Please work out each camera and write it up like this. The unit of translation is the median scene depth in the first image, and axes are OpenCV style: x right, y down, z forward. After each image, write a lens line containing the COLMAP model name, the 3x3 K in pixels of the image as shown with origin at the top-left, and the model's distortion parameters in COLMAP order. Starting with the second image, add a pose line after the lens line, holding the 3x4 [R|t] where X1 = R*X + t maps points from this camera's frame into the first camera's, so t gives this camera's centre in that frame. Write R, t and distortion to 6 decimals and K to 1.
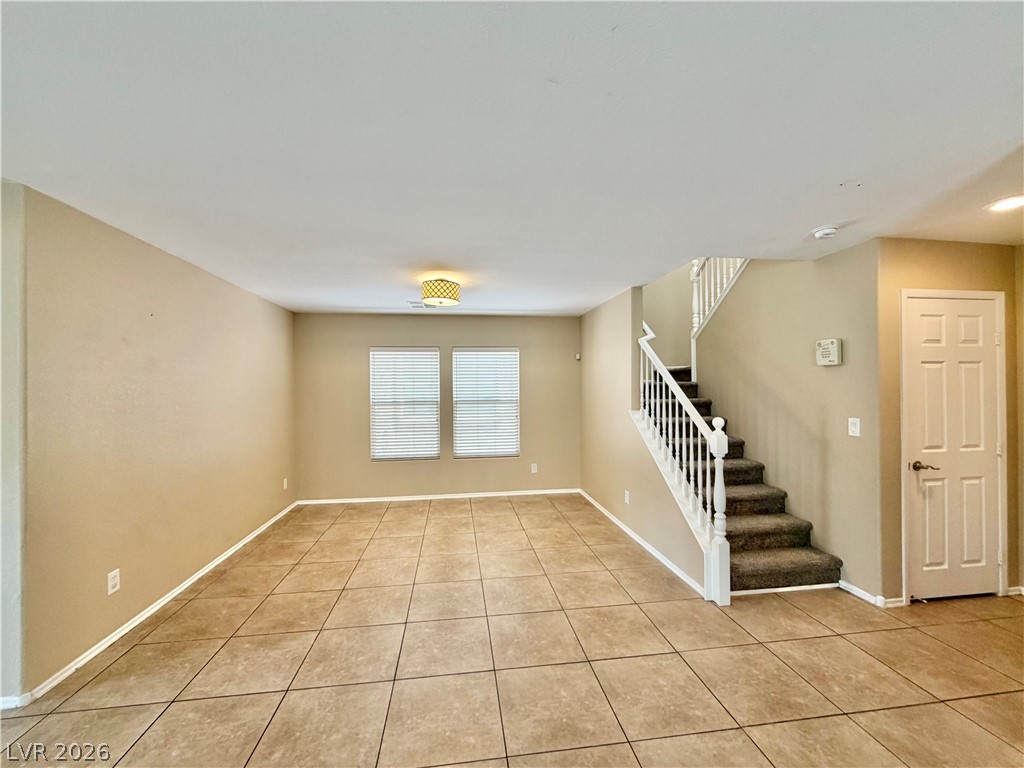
lens RADIAL K [[412.7, 0, 509.6], [0, 412.7, 388.3], [0, 0, 1]] dist [0.005256, -0.001970]
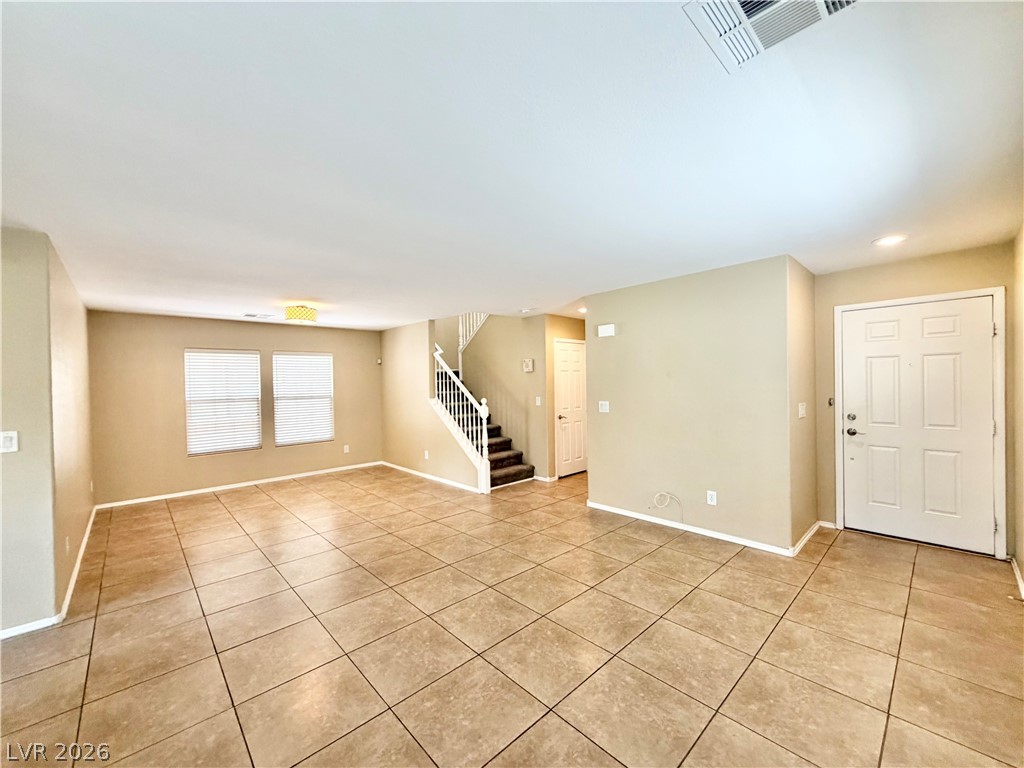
lens RADIAL K [[412.7, 0, 516.8], [0, 412.7, 380.9], [0, 0, 1]] dist [0.005256, -0.001970]
pose [[0.811140, -0.006274, 0.584818, -0.379194], [0.013087, 0.999887, -0.007424, 0.002022], [-0.584705, 0.013676, 0.811131, -0.502414]]
